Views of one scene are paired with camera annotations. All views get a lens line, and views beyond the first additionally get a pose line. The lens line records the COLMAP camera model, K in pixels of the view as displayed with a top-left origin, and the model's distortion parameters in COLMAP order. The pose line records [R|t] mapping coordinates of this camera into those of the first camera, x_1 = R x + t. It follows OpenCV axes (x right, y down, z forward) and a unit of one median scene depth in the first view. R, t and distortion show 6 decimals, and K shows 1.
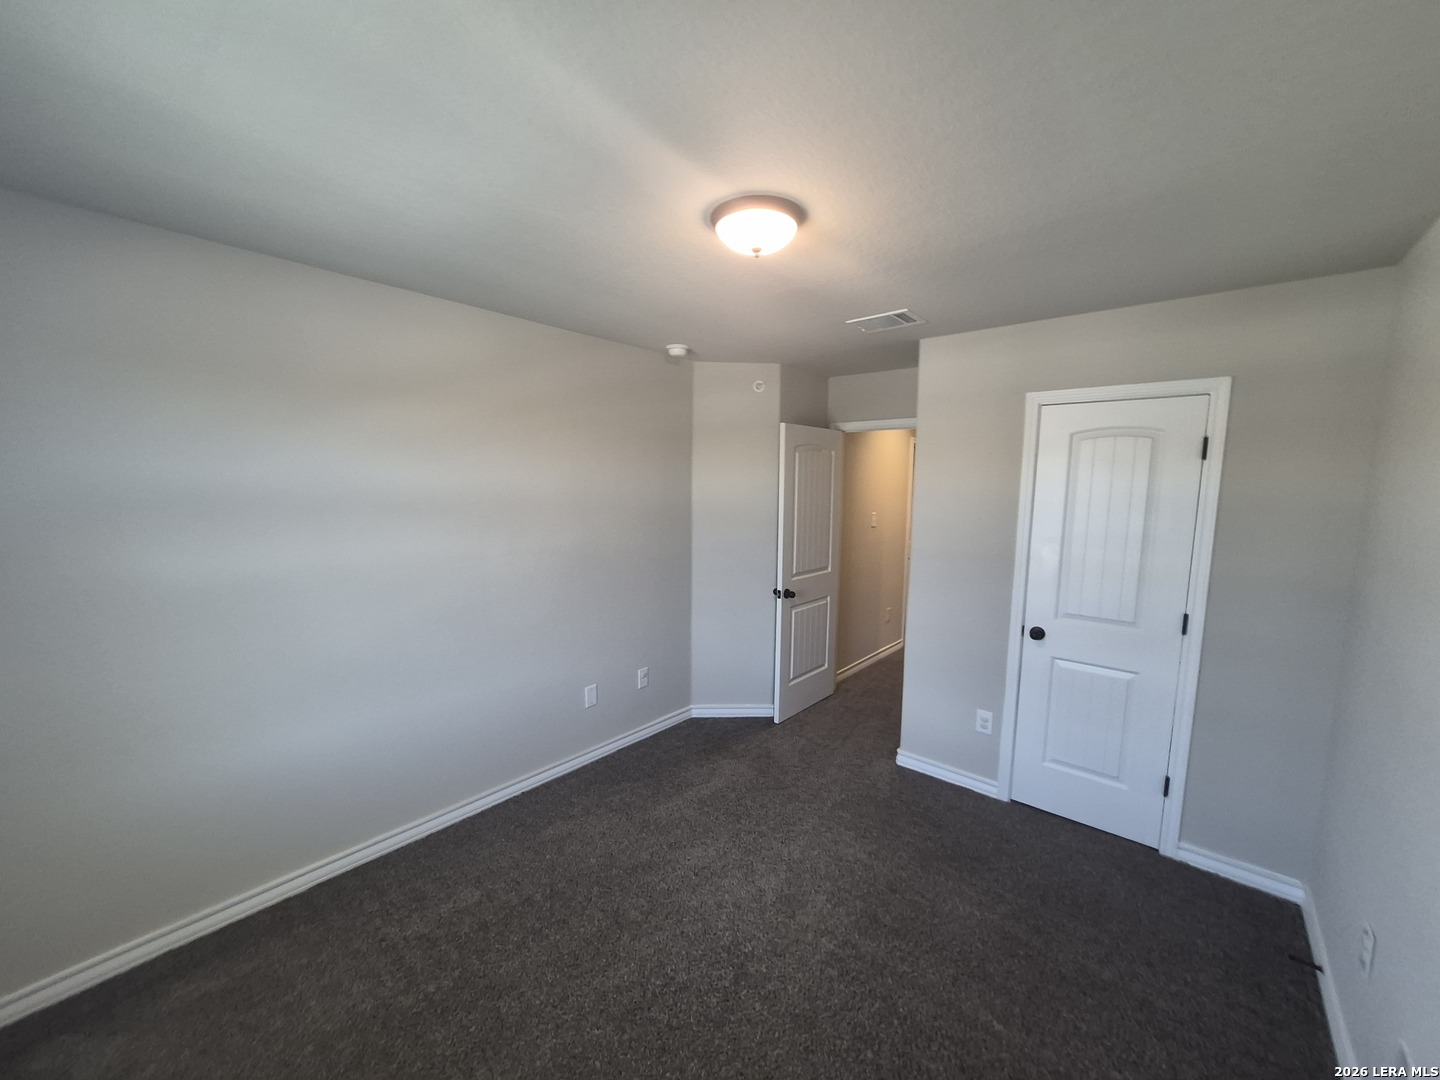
lens RADIAL K [[560.3, 0, 711.6], [0, 560.3, 544.4], [0, 0, 1]] dist [-0.000009, 0.000025]
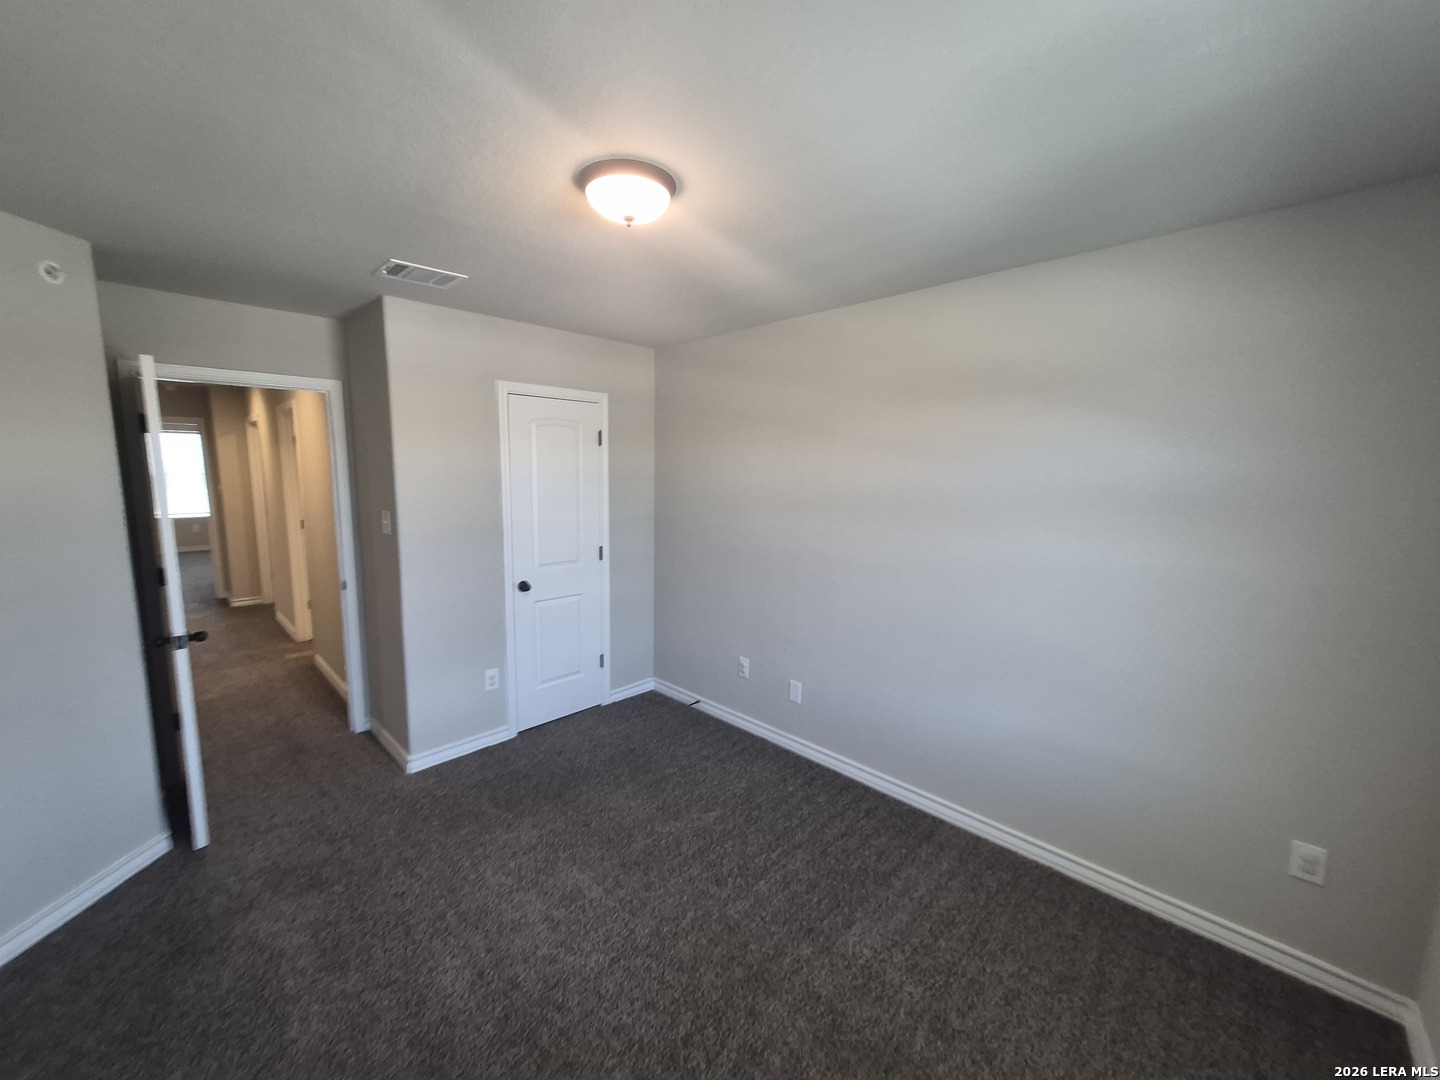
lens RADIAL K [[560.3, 0, 711.6], [0, 560.3, 544.4], [0, 0, 1]] dist [-0.000009, 0.000025]
pose [[0.076451, -0.155426, 0.984885, -0.585925], [0.096892, 0.984259, 0.147806, -0.071939], [-0.992354, 0.084127, 0.090307, 0.513186]]
